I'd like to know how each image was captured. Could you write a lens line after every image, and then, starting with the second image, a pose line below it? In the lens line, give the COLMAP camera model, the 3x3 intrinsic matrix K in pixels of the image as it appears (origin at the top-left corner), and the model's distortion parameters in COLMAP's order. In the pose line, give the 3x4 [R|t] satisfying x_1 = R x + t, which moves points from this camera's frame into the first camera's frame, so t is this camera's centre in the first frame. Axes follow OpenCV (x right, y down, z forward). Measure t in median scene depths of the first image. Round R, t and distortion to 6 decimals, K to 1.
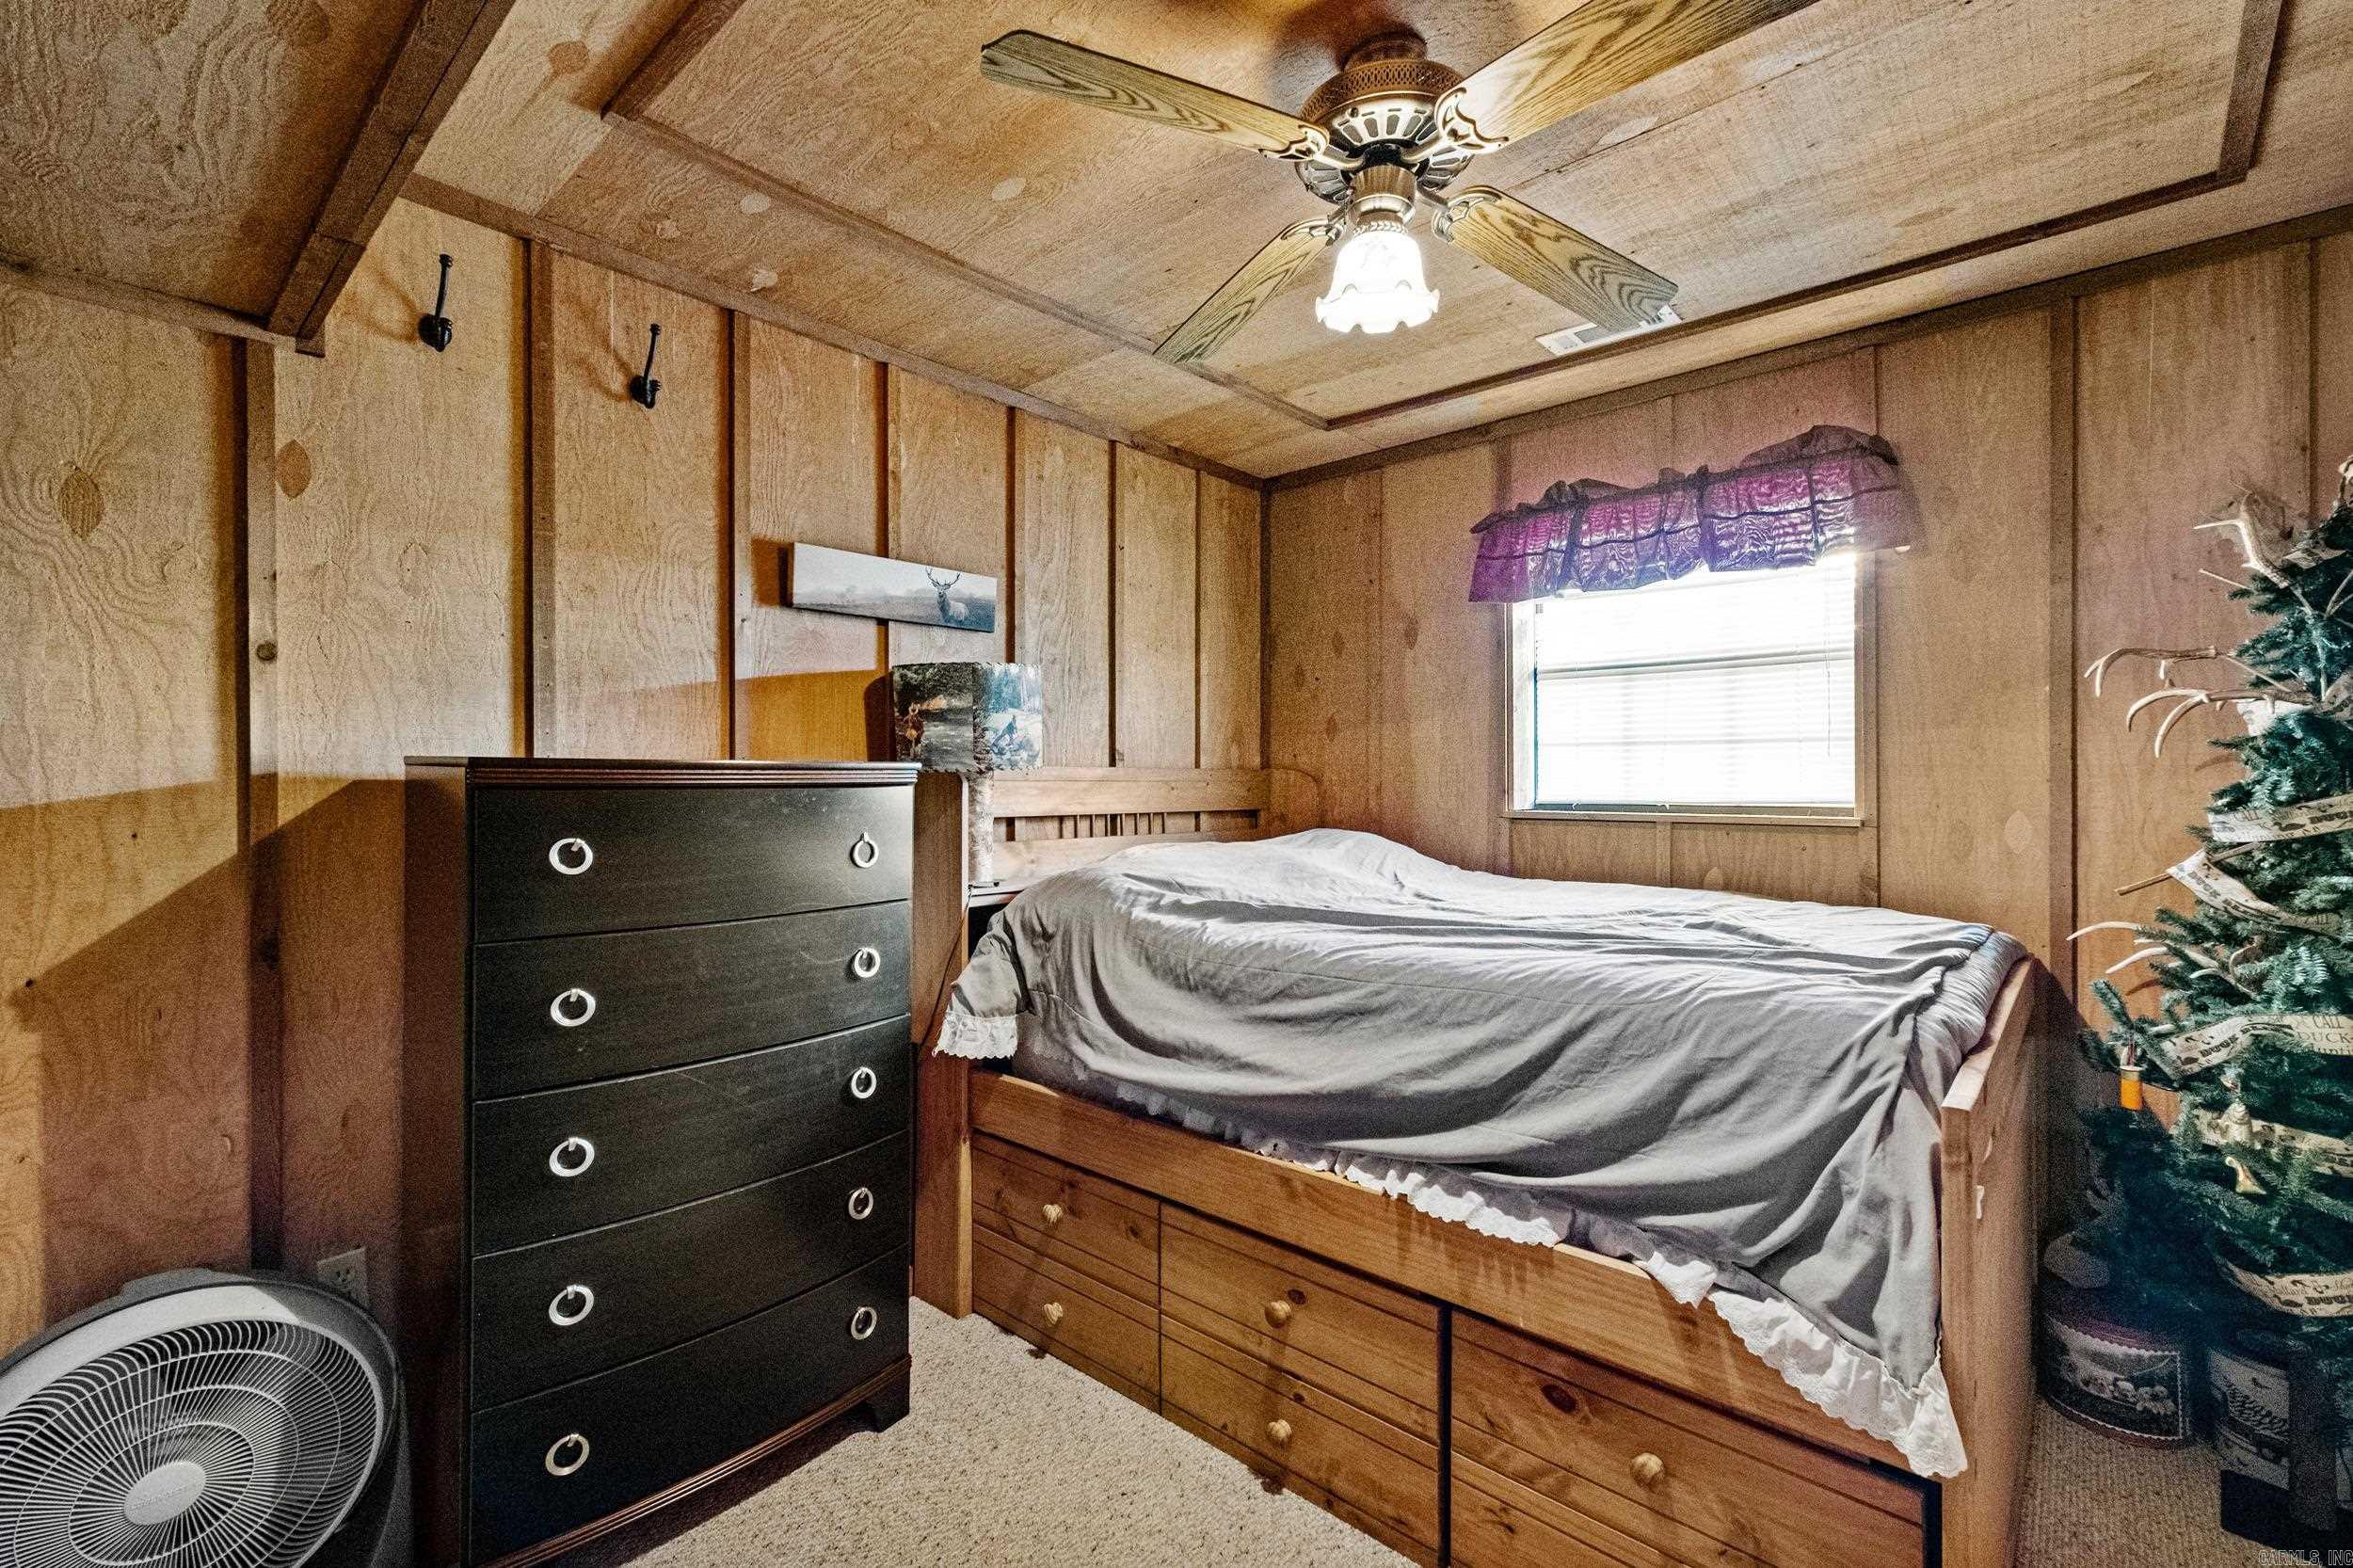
lens RADIAL K [[1035.4, 0, 1169.6], [0, 1035.4, 792.4], [0, 0, 1]] dist [0.007333, 0.000216]
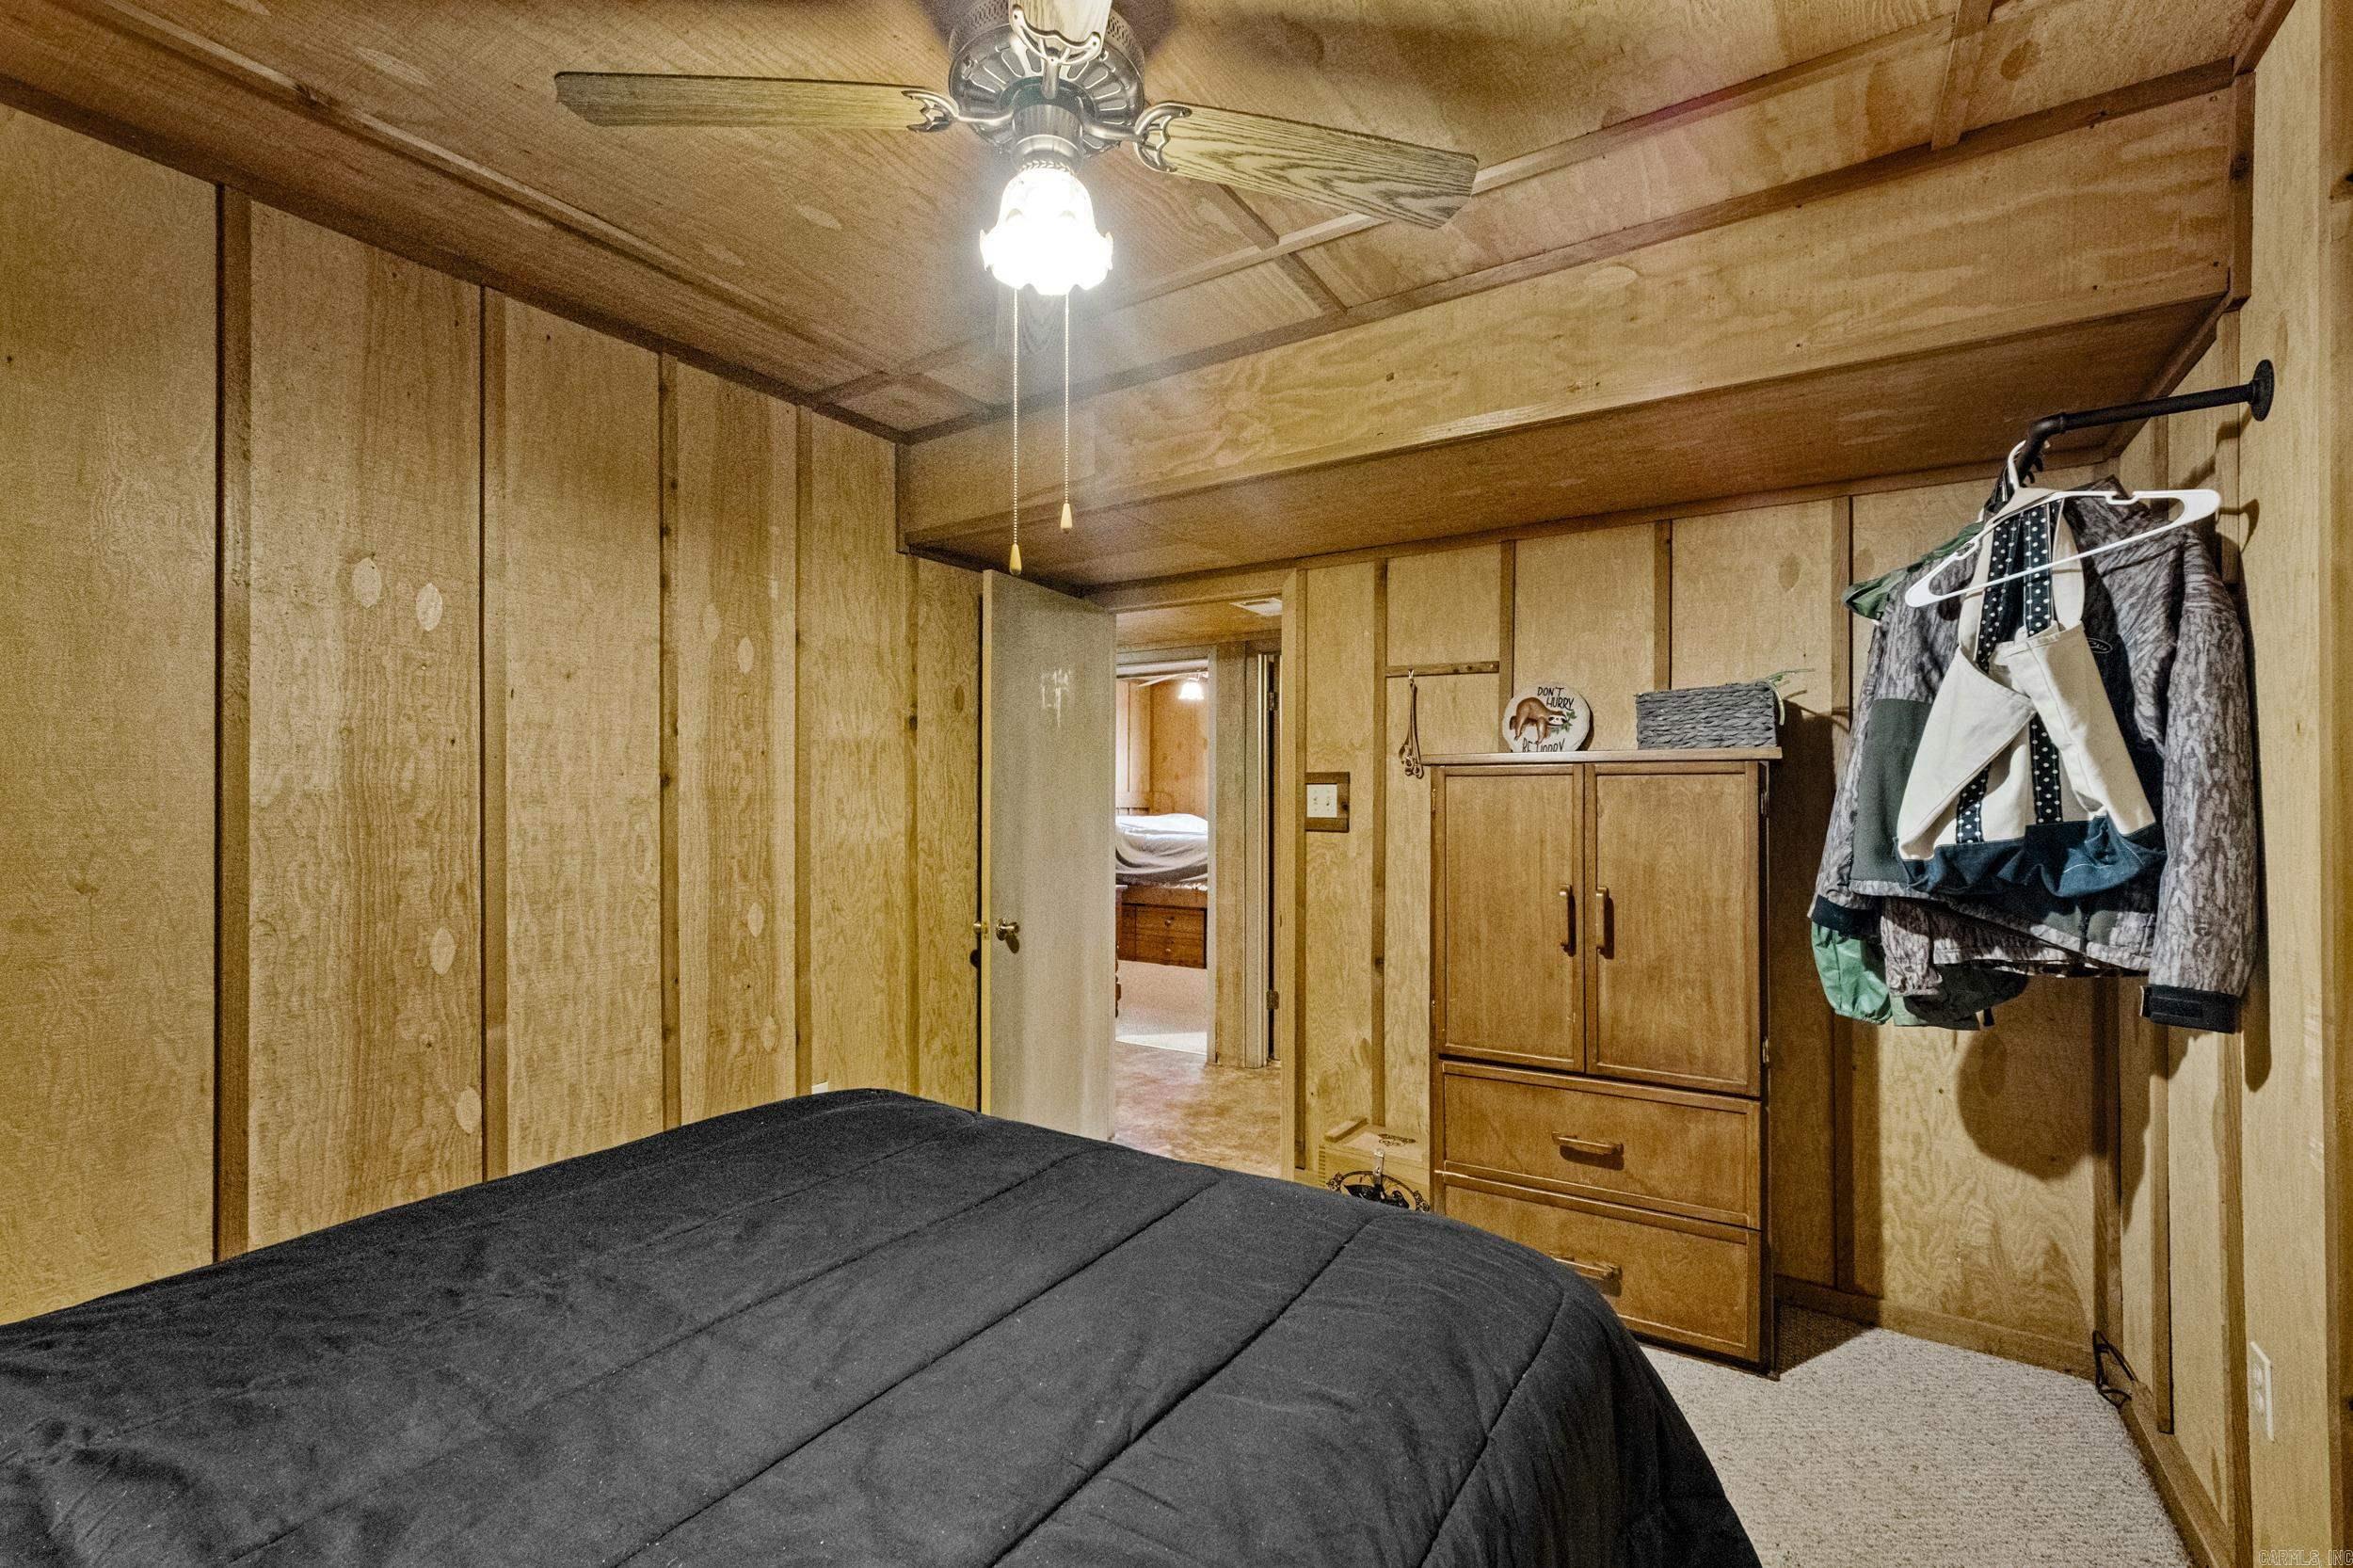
lens RADIAL K [[1035.4, 0, 1177.2], [0, 1035.4, 789.0], [0, 0, 1]] dist [0.007333, 0.000216]
pose [[0.985617, 0.000171, 0.168993, -0.315329], [0.001784, 0.999933, -0.011419, 0.001552], [-0.168984, 0.011556, 0.985551, -1.764415]]
